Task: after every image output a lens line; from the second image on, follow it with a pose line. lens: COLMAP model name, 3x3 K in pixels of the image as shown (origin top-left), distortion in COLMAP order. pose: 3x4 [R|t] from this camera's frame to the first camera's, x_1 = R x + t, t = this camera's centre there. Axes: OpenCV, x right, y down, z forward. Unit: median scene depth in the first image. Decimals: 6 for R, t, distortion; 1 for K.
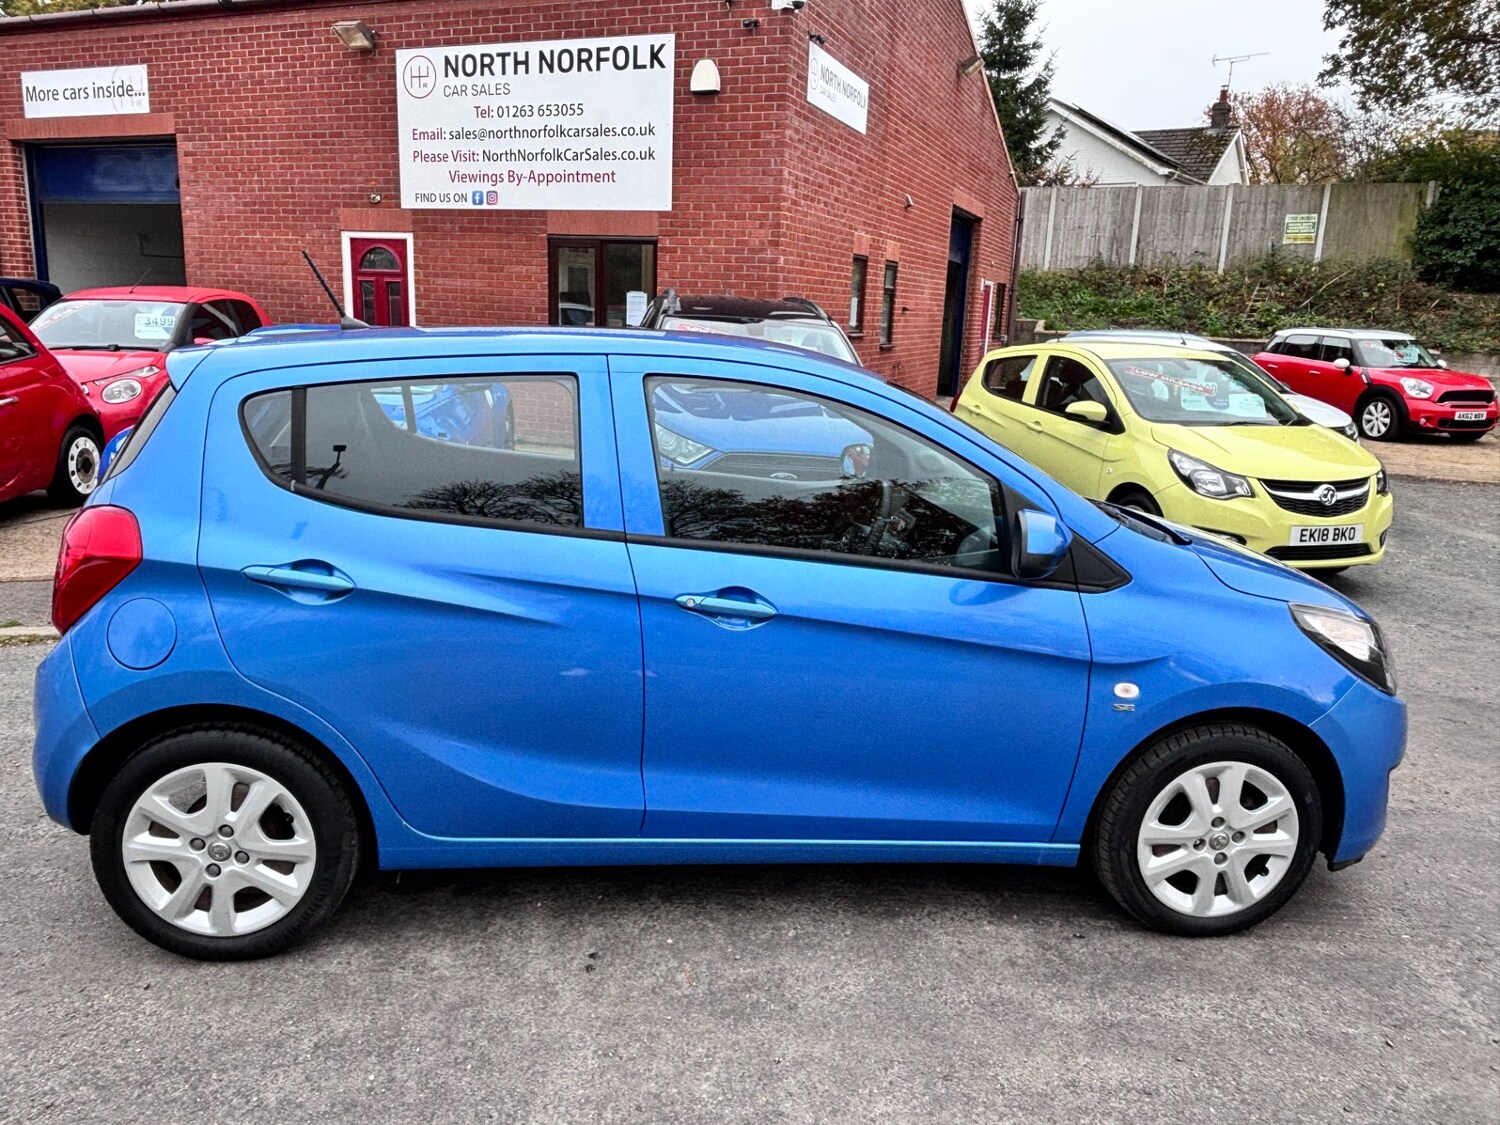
lens RADIAL K [[1077.0, 0, 734.6], [0, 1077.0, 566.2], [0, 0, 1]] dist [0.021594, -0.037188]
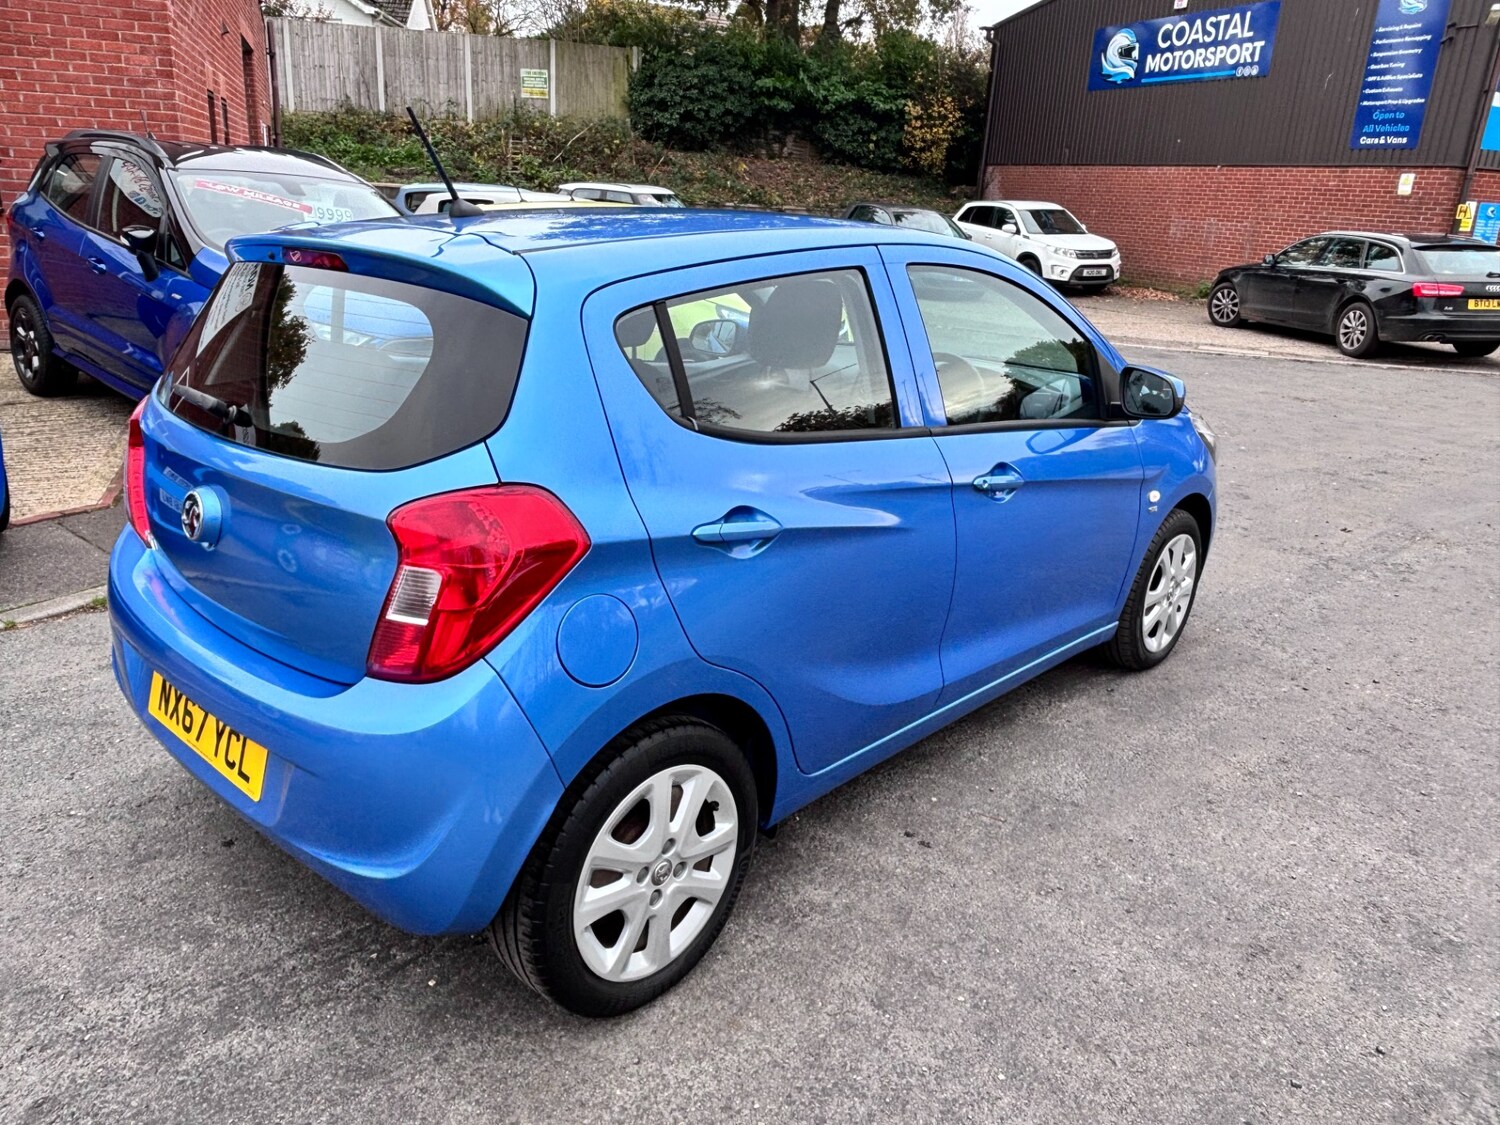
lens RADIAL K [[1077.0, 0, 738.8], [0, 1077.0, 559.7], [0, 0, 1]] dist [0.021594, -0.037188]
pose [[0.751640, -0.210462, 0.625095, -0.208611], [0.130079, 0.976412, 0.172335, -0.024804], [-0.646620, -0.048222, 0.761287, 0.078875]]
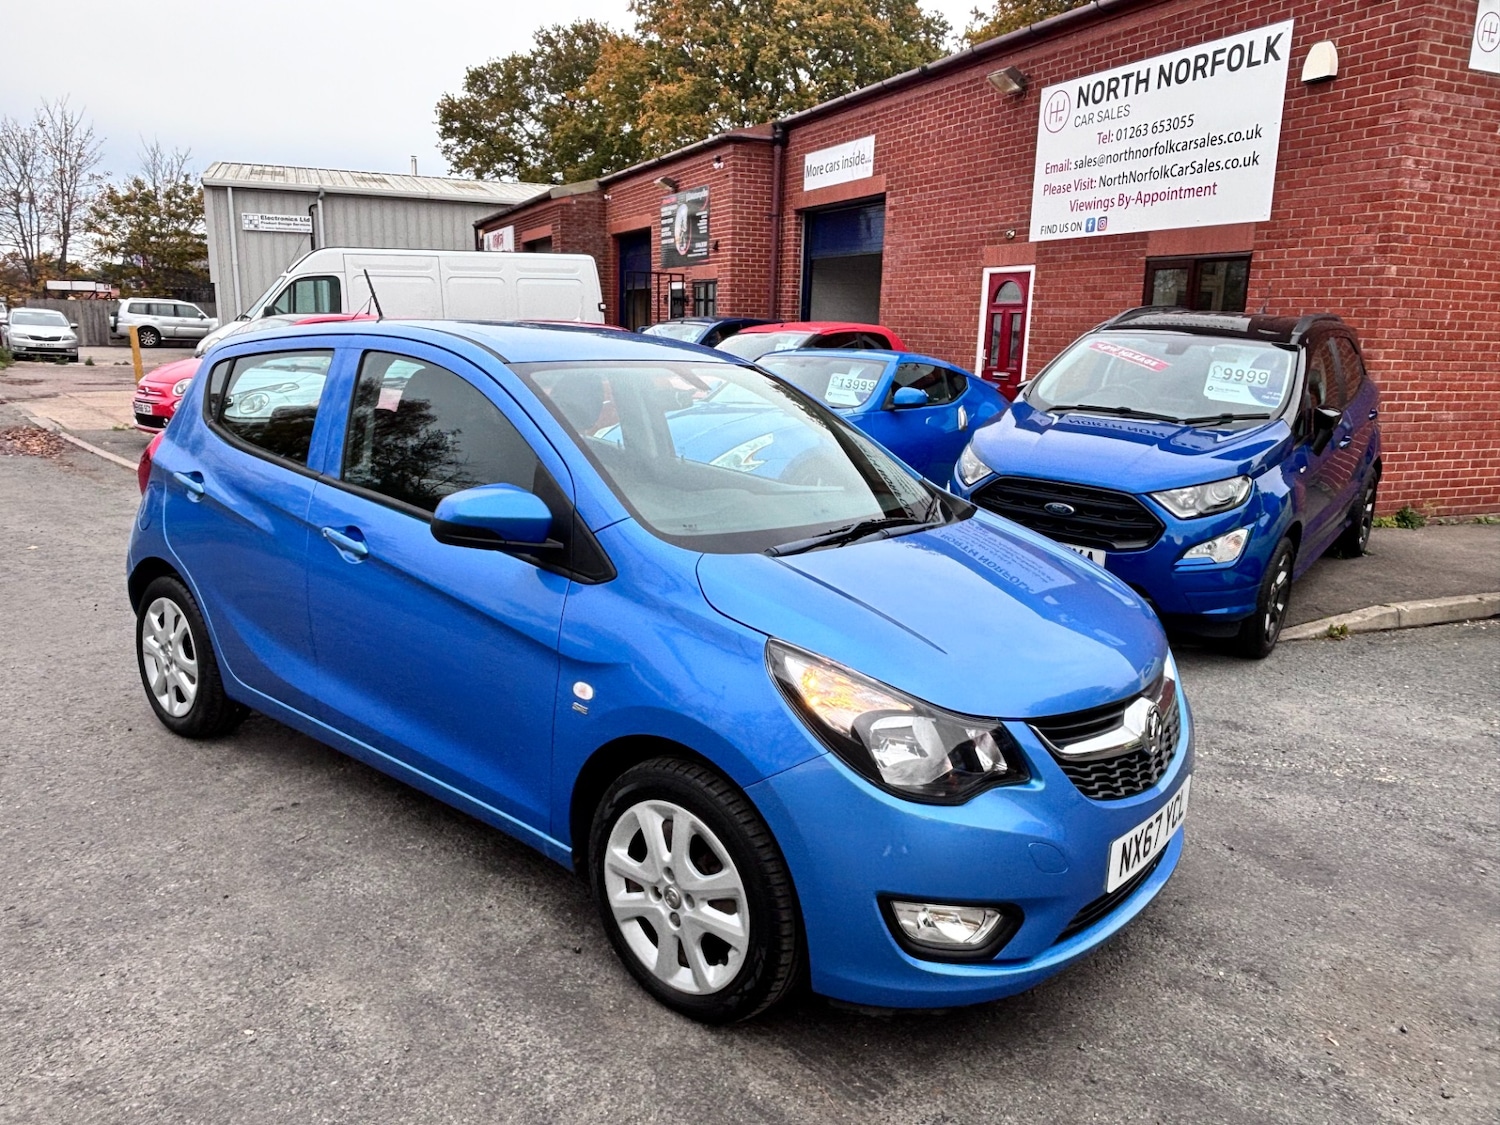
lens RADIAL K [[1077.0, 0, 739.8], [0, 1077.0, 567.6], [0, 0, 1]] dist [0.021594, -0.037188]
pose [[0.709800, 0.137098, -0.690933, 0.264734], [-0.163143, 0.986202, 0.028089, -0.008812], [0.685251, 0.092783, 0.722373, 0.100995]]
